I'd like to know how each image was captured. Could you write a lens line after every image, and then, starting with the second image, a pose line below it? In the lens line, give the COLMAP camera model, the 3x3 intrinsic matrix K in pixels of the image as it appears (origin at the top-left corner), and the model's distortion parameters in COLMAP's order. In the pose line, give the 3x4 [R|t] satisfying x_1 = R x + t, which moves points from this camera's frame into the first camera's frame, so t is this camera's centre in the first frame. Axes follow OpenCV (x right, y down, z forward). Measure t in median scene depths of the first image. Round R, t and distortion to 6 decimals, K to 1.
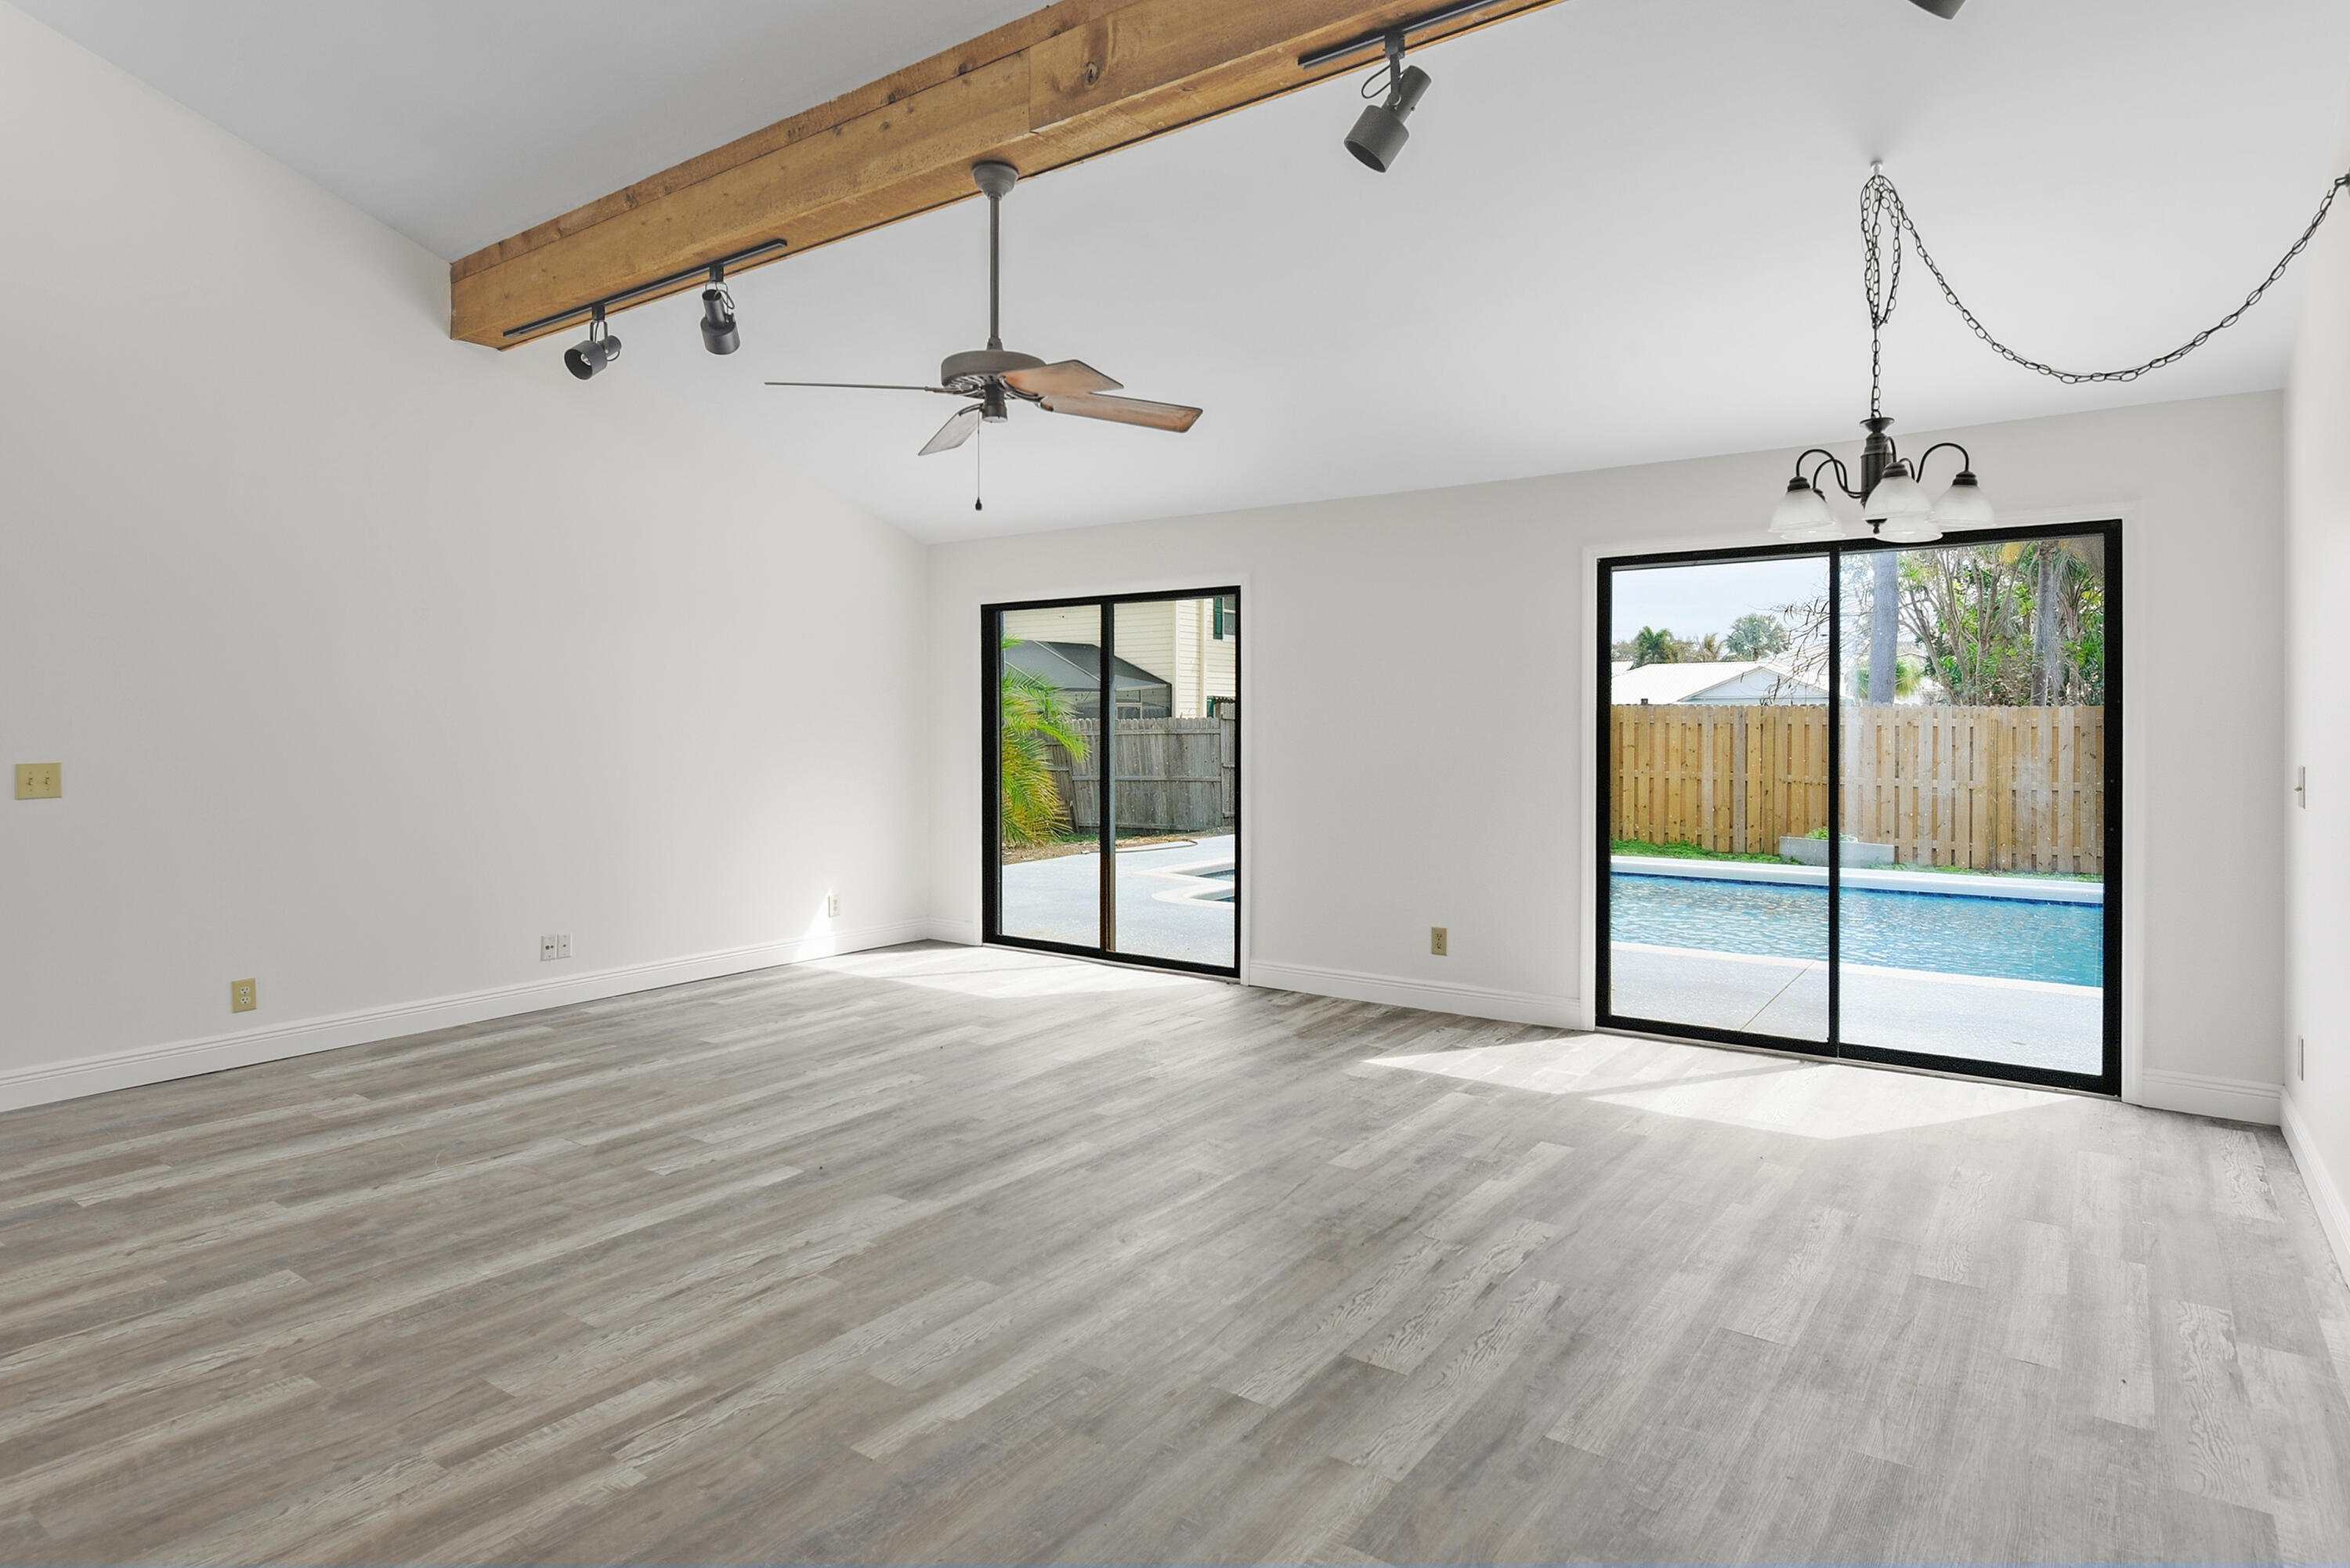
lens RADIAL K [[1257.8, 0, 1146.1], [0, 1257.8, 717.5], [0, 0, 1]] dist [-0.006511, -0.000992]
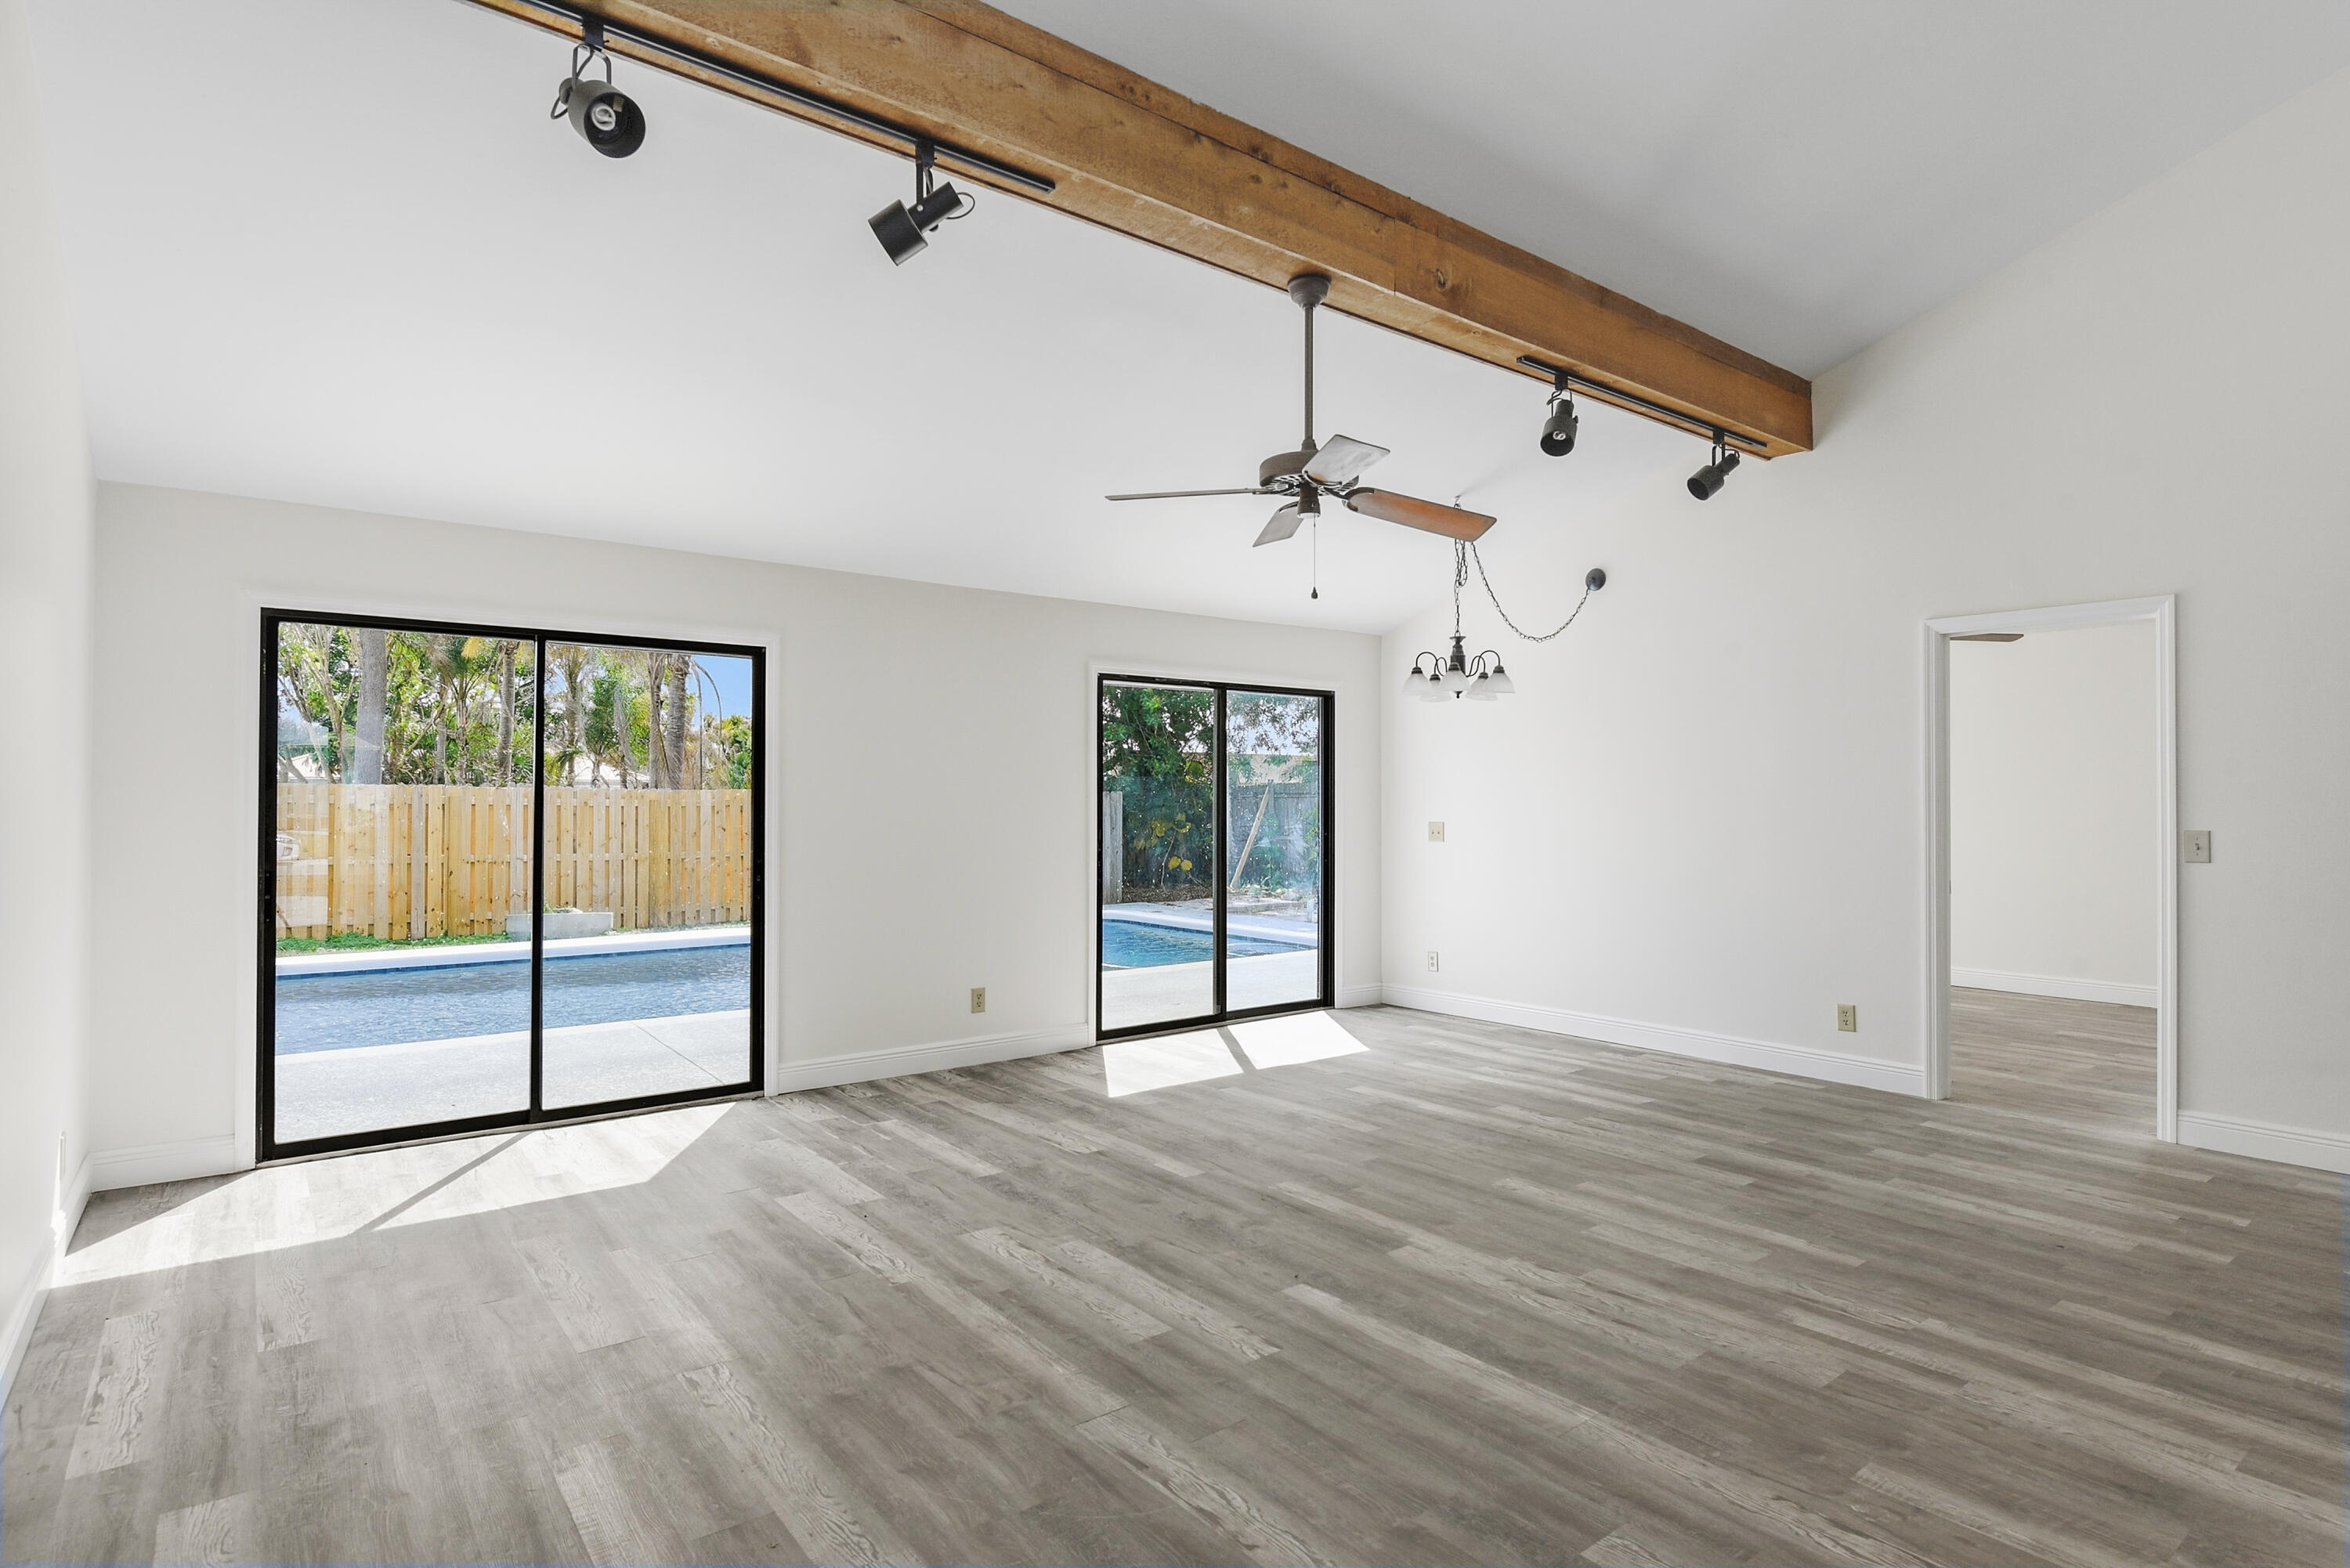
lens RADIAL K [[1219.5, 0, 1175.0], [0, 1219.5, 784.0], [0, 0, 1]] dist [-0.004425, -0.000647]
pose [[0.285934, 0.014495, 0.958140, -1.200883], [-0.003306, 0.999895, -0.014140, 0.005179], [-0.958244, 0.000876, 0.285952, 0.856617]]
